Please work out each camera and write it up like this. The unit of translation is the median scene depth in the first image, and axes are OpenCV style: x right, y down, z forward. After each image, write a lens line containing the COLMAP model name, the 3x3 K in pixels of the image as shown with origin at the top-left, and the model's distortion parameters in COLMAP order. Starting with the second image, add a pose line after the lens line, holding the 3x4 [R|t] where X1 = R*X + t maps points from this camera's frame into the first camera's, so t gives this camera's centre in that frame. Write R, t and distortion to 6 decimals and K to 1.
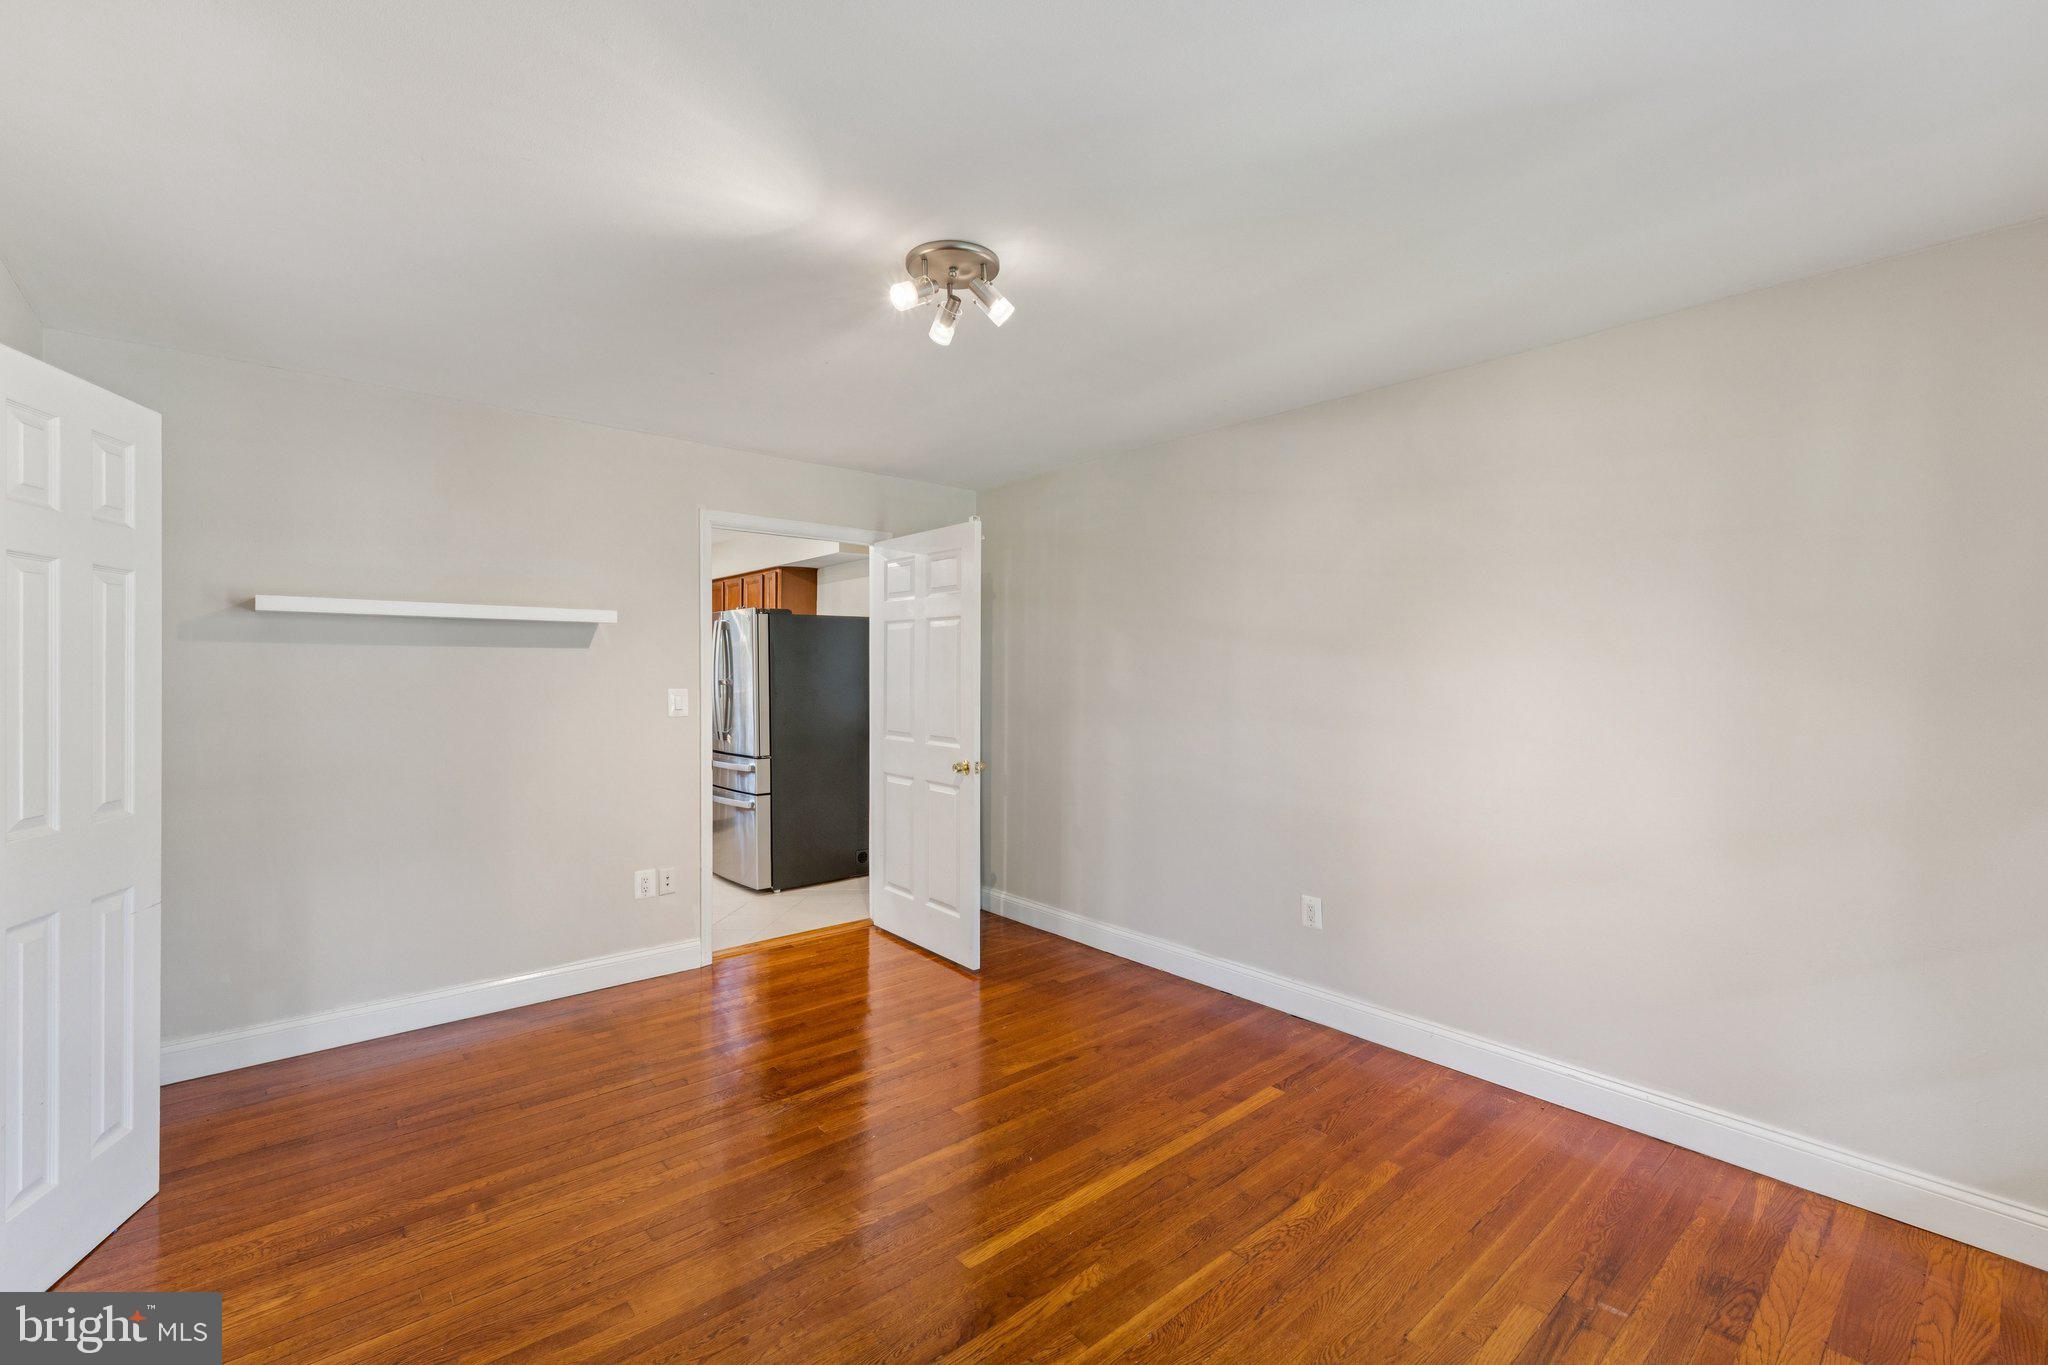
lens RADIAL K [[870.9, 0, 1024.0], [0, 870.9, 682.5], [0, 0, 1]] dist [0.000562, -0.000113]
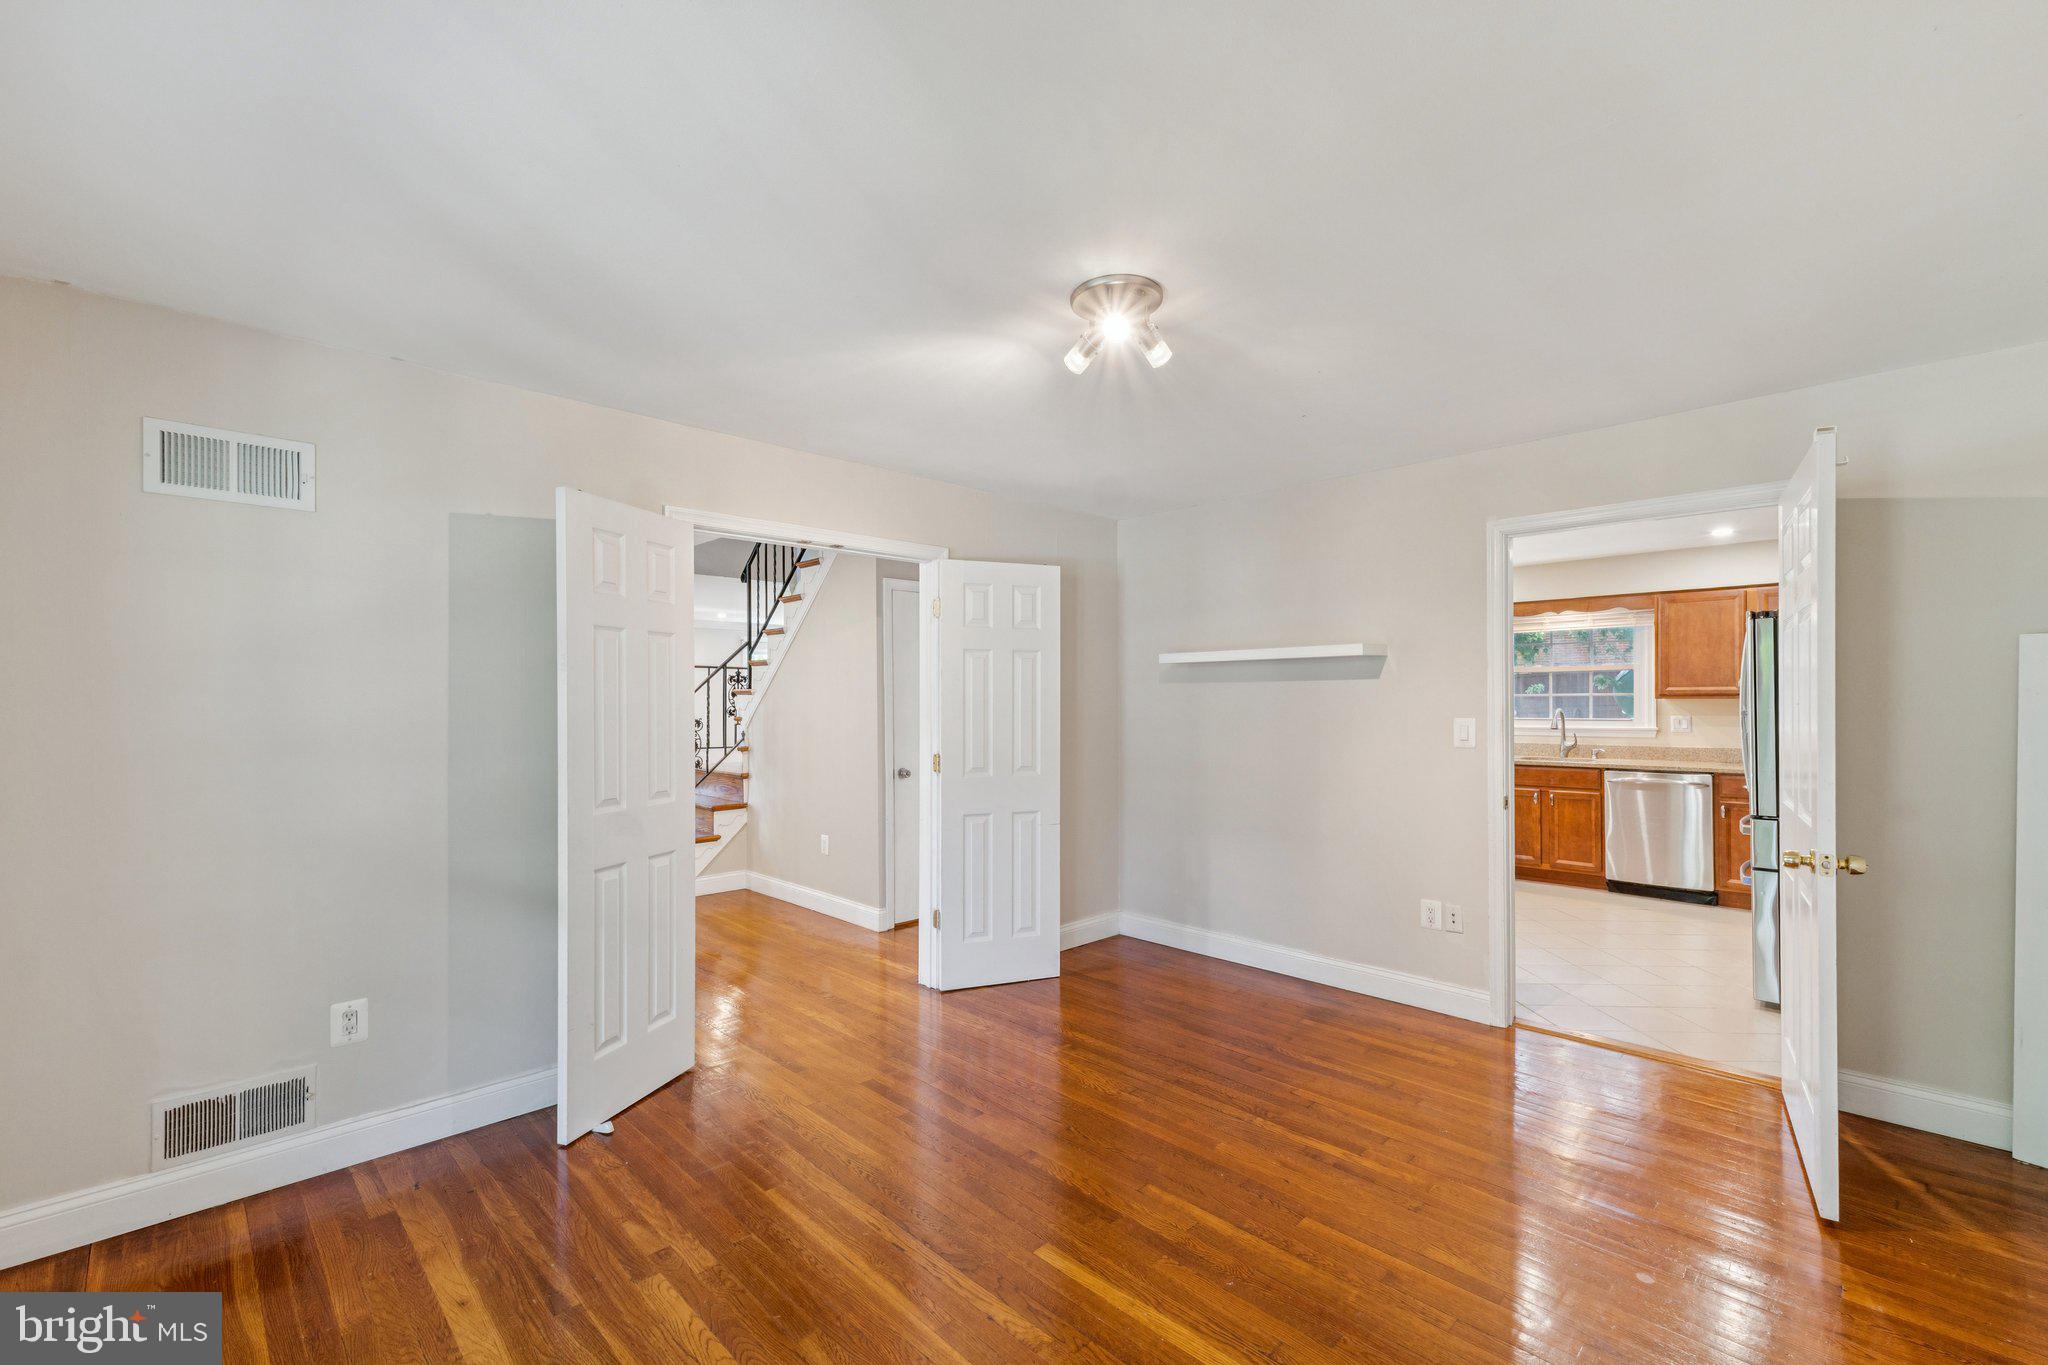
lens RADIAL K [[869.3, 0, 1024.3], [0, 869.3, 702.9], [0, 0, 1]] dist [-0.000390, -0.000096]
pose [[0.062681, -0.000573, -0.998033, 0.600451], [-0.009306, 0.999956, -0.001159, -0.004337], [0.997990, 0.009360, 0.062673, 0.542654]]
